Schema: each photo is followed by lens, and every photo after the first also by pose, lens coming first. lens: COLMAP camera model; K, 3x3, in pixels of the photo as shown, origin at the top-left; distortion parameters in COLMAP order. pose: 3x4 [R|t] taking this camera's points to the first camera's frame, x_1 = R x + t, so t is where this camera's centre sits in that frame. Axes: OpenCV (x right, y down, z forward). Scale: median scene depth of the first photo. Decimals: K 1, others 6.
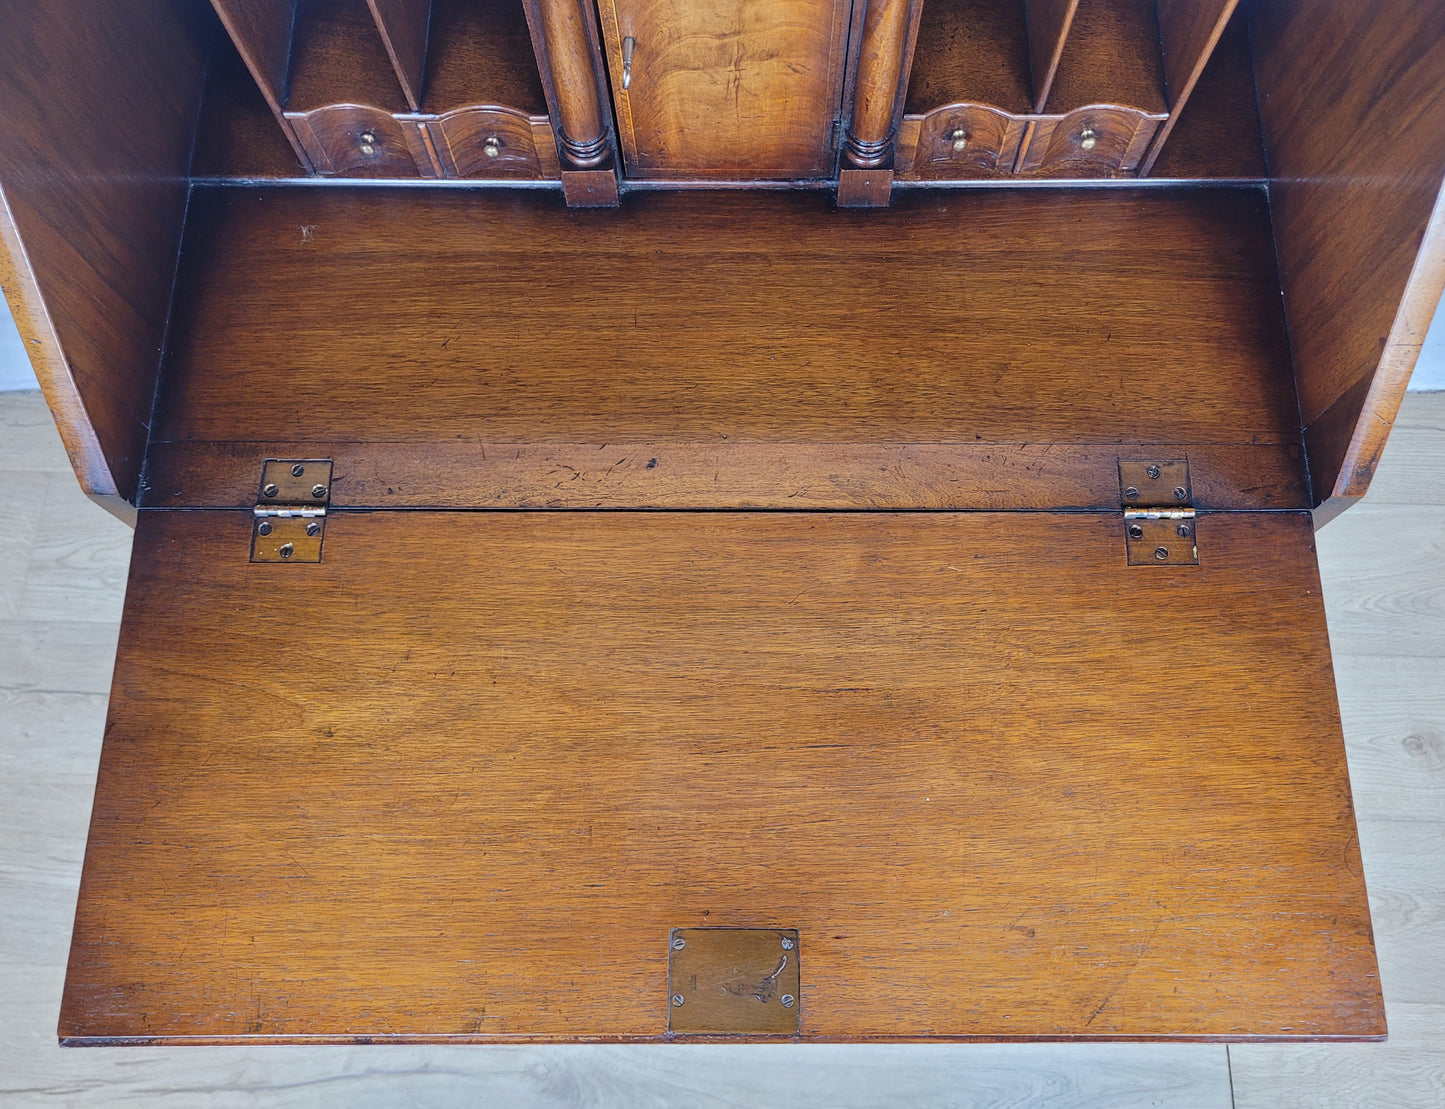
lens RADIAL K [[1191.8, 0, 750.0], [0, 1191.8, 577.8], [0, 0, 1]] dist [0.024366, -0.013238]
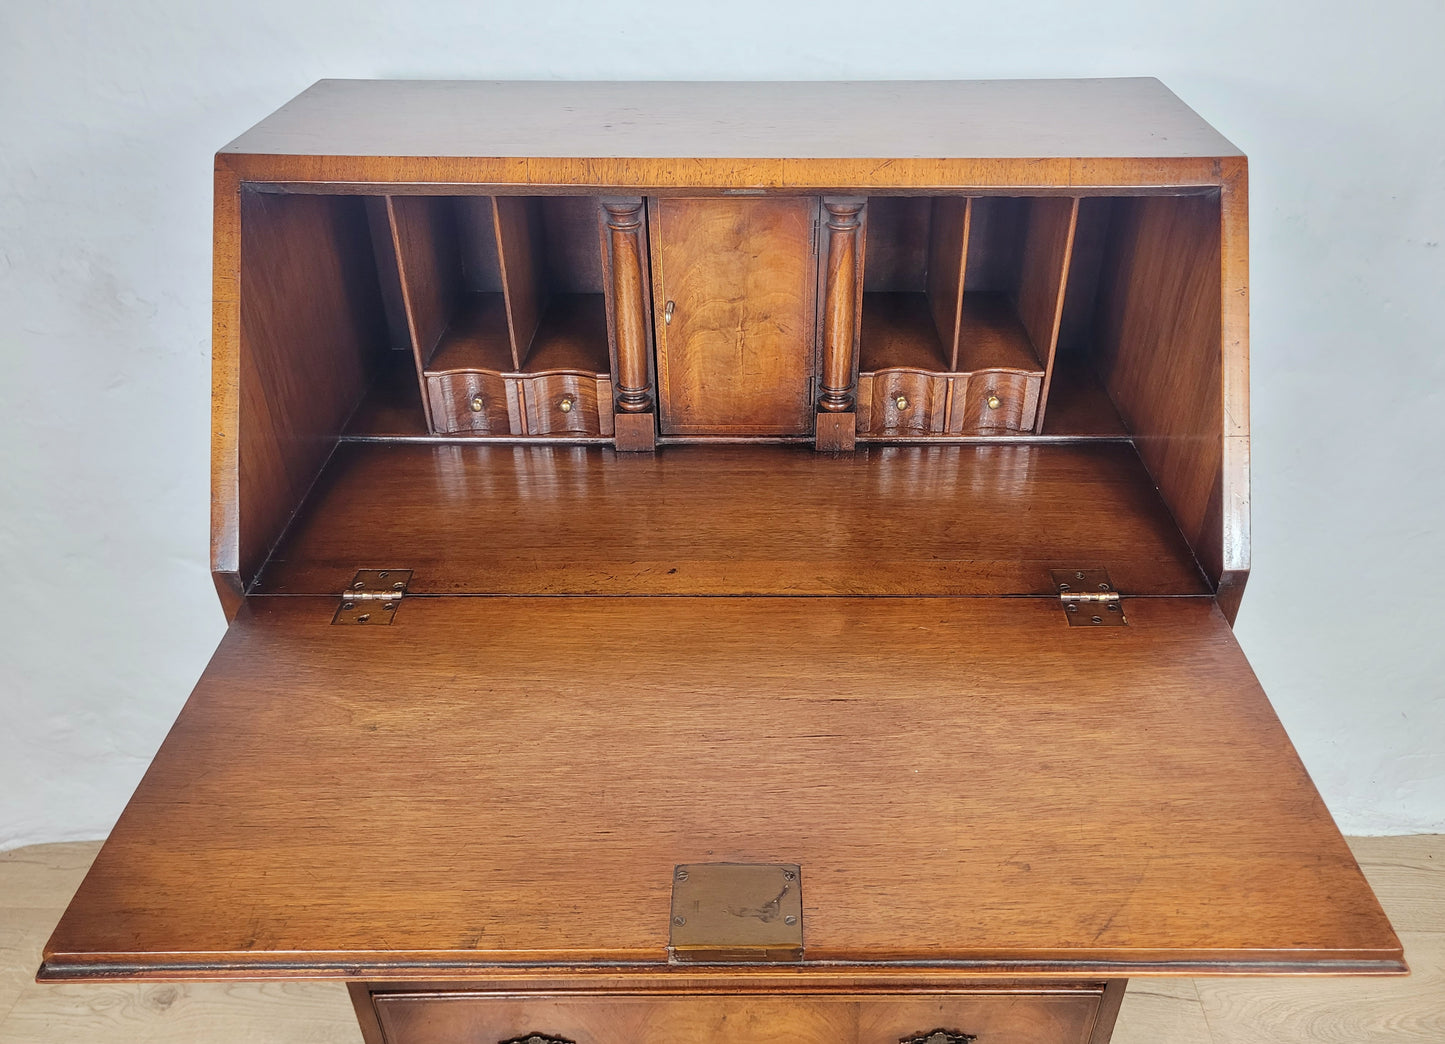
lens RADIAL K [[1147.1, 0, 758.9], [0, 1147.1, 546.9], [0, 0, 1]] dist [0.022832, 0.001780]
pose [[0.999983, -0.003453, 0.004782, 0.001784], [0.005661, 0.789526, -0.613691, 0.643778], [-0.001657, 0.613708, 0.789532, 0.050285]]
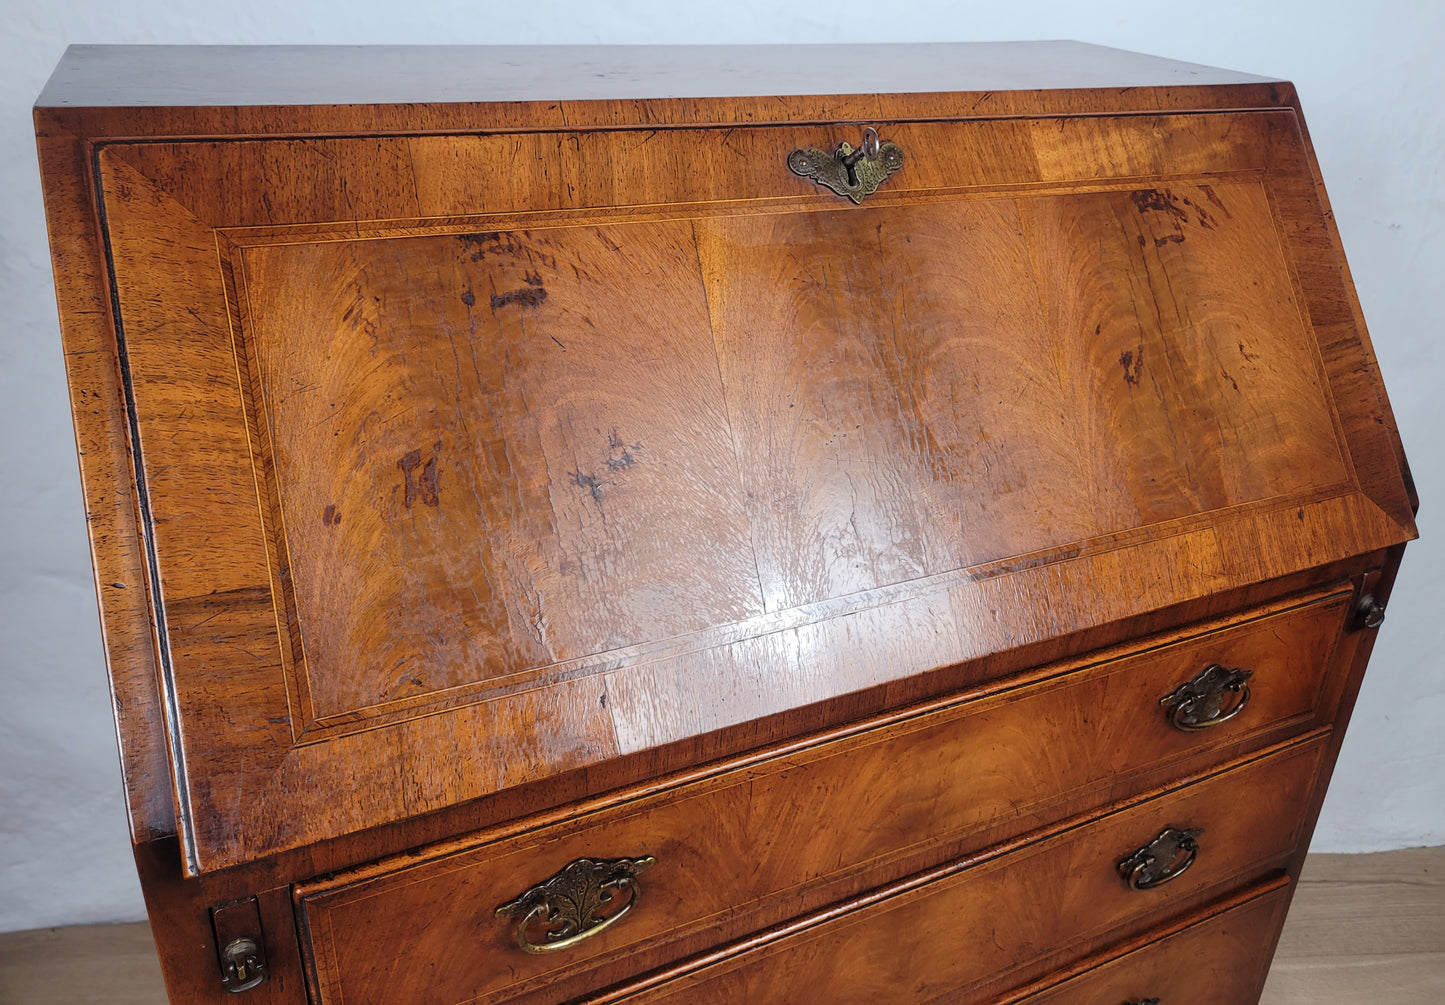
lens RADIAL K [[1151.4, 0, 777.9], [0, 1151.4, 420.6], [0, 0, 1]] dist [0.024167, -0.028066]
pose [[0.892523, -0.144876, 0.427100, -0.480077], [0.412274, 0.646023, -0.642405, 0.333719], [-0.182847, 0.749443, 0.636319, 0.363450]]
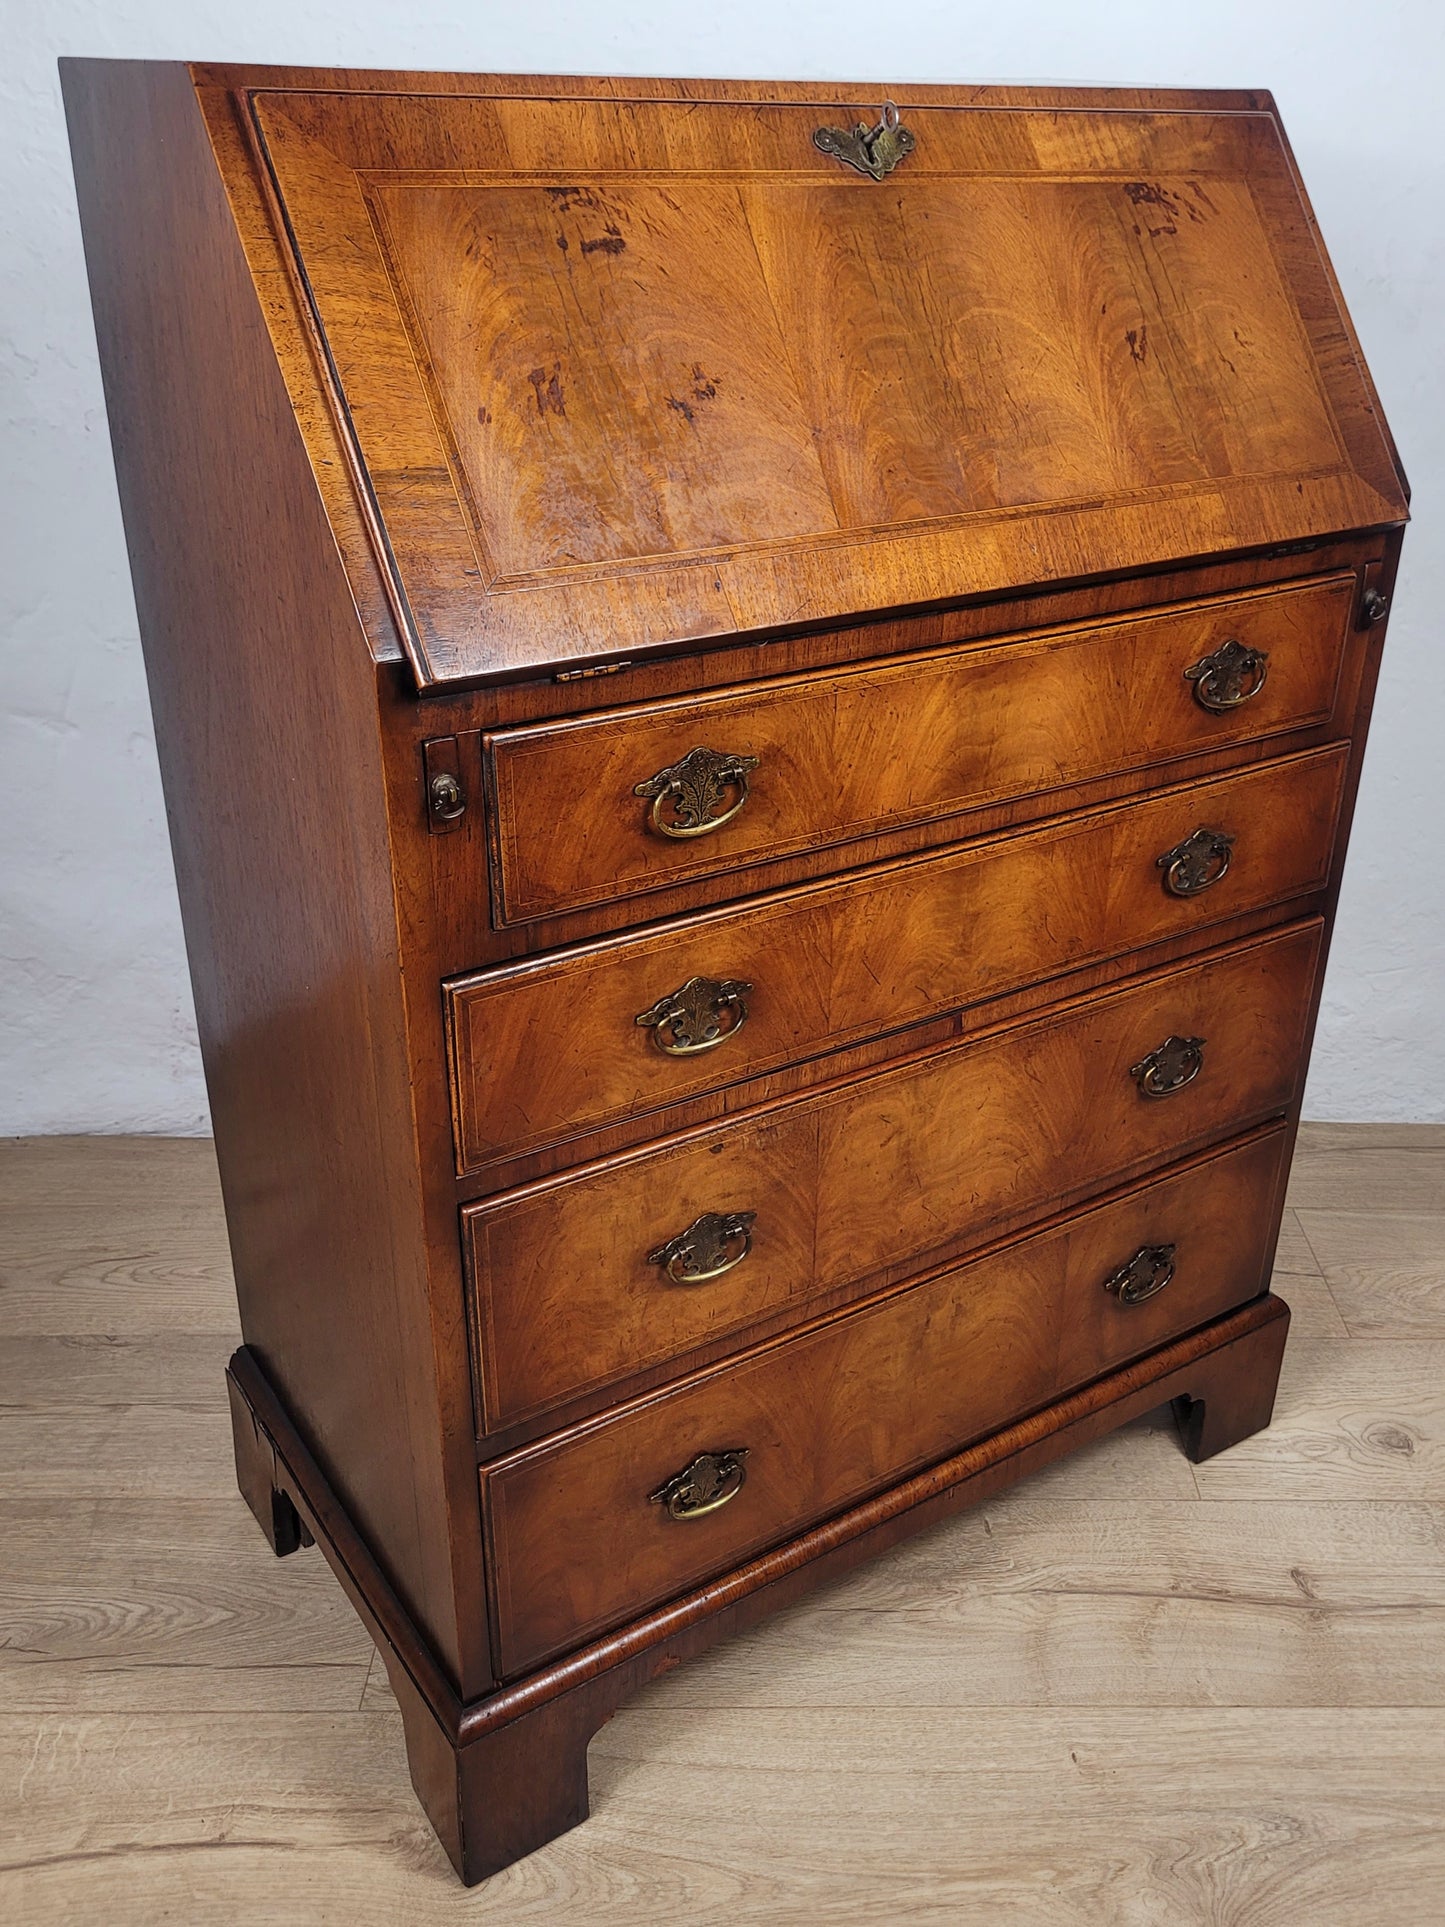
lens RADIAL K [[1789.7, 0, 830.1], [0, 1789.7, 931.1], [0, 0, 1]] dist [0.009932, -0.007446]
pose [[0.813460, -0.237199, 0.531055, -0.986208], [0.544323, 0.632179, -0.551418, 0.864655], [-0.204926, 0.737622, 0.643366, 0.308102]]
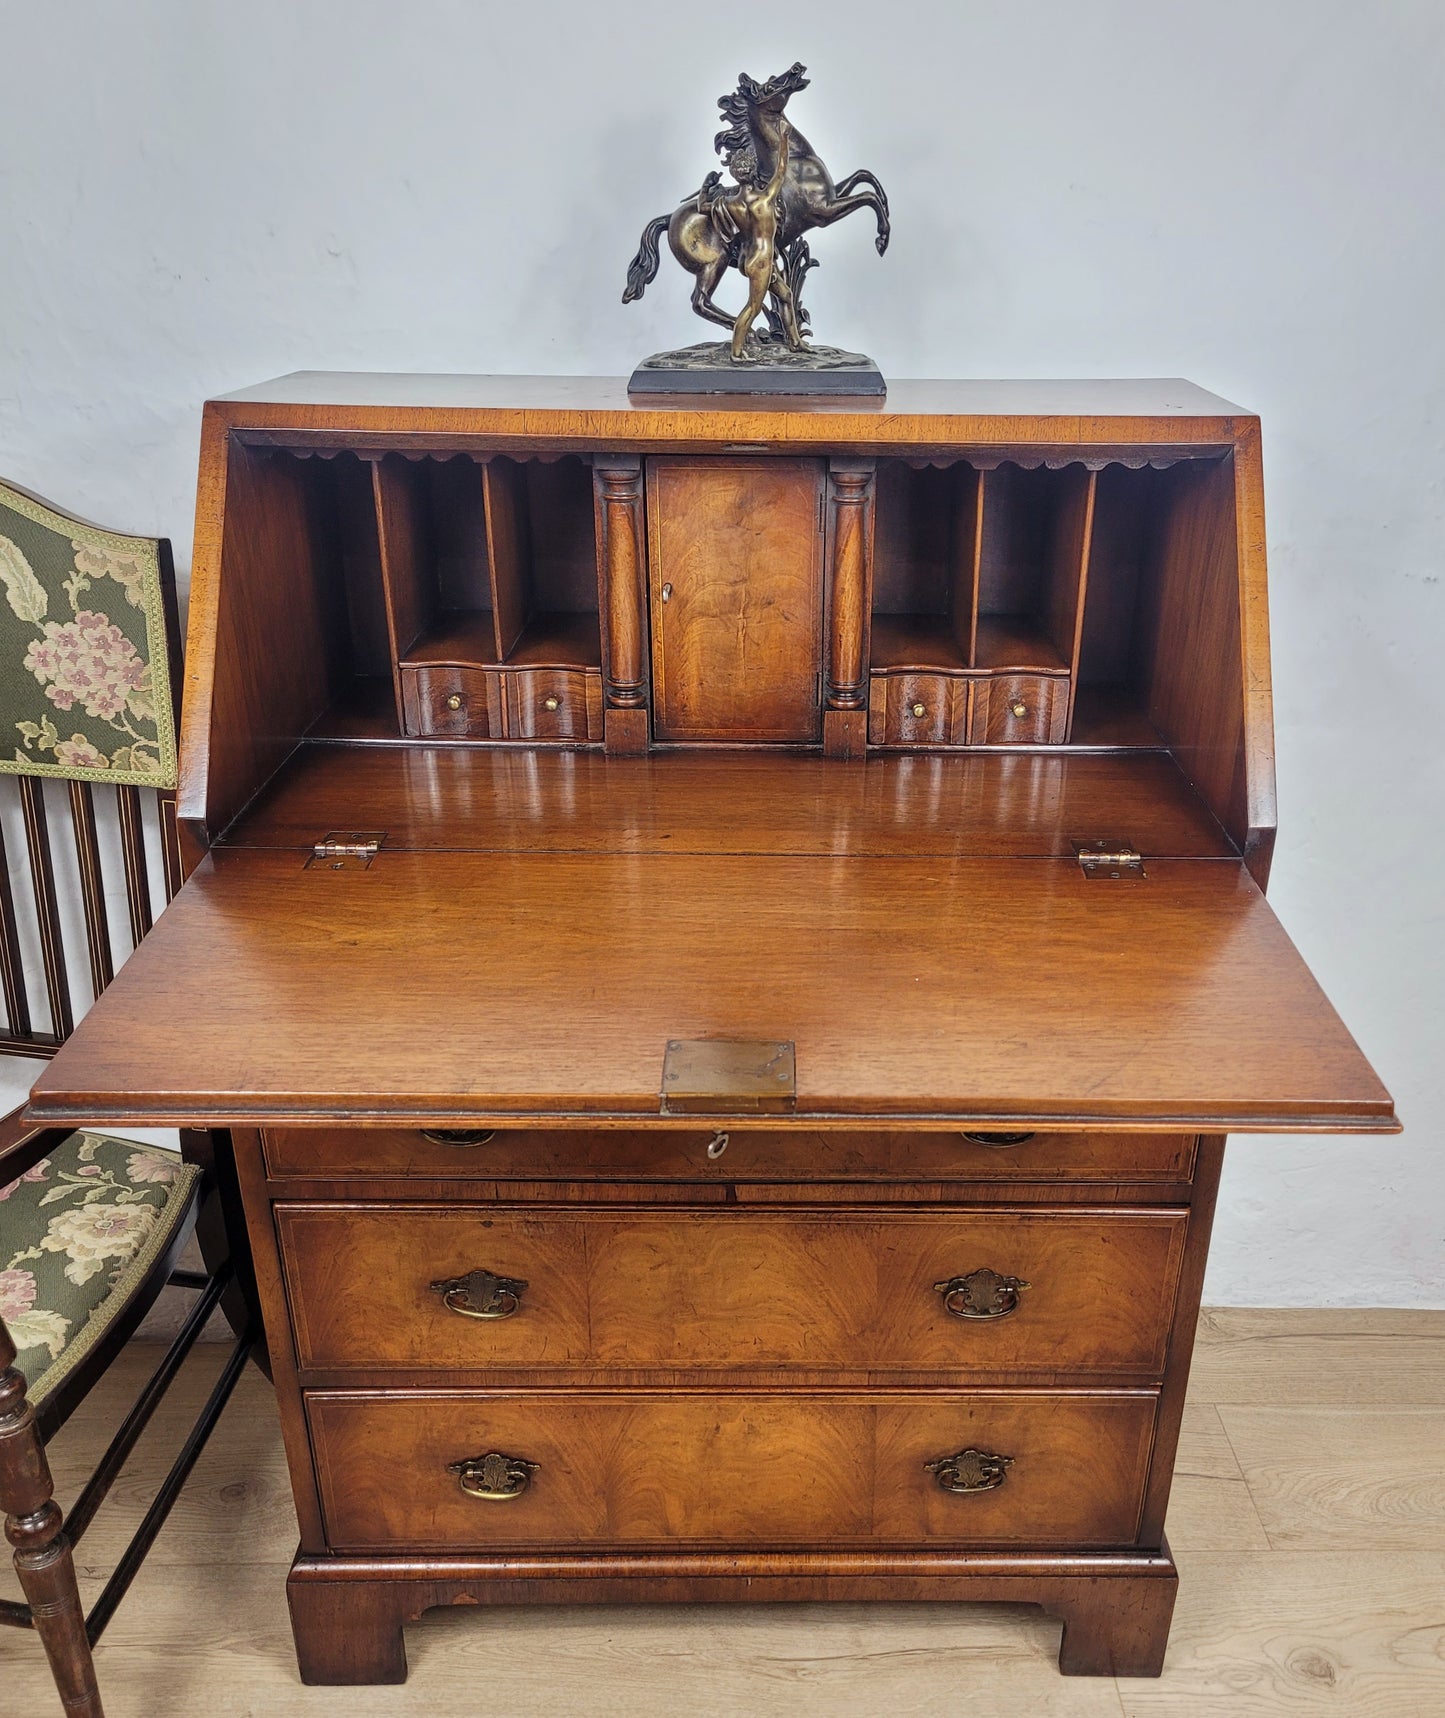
lens RADIAL K [[1542.1, 0, 789.7], [0, 1542.1, 981.1], [0, 0, 1]] dist [0.035820, -0.013943]
pose [[0.999891, 0.003625, 0.014288, 0.017092], [0.007661, 0.700288, -0.713819, 1.120937], [-0.012594, 0.713851, 0.700184, 0.056378]]
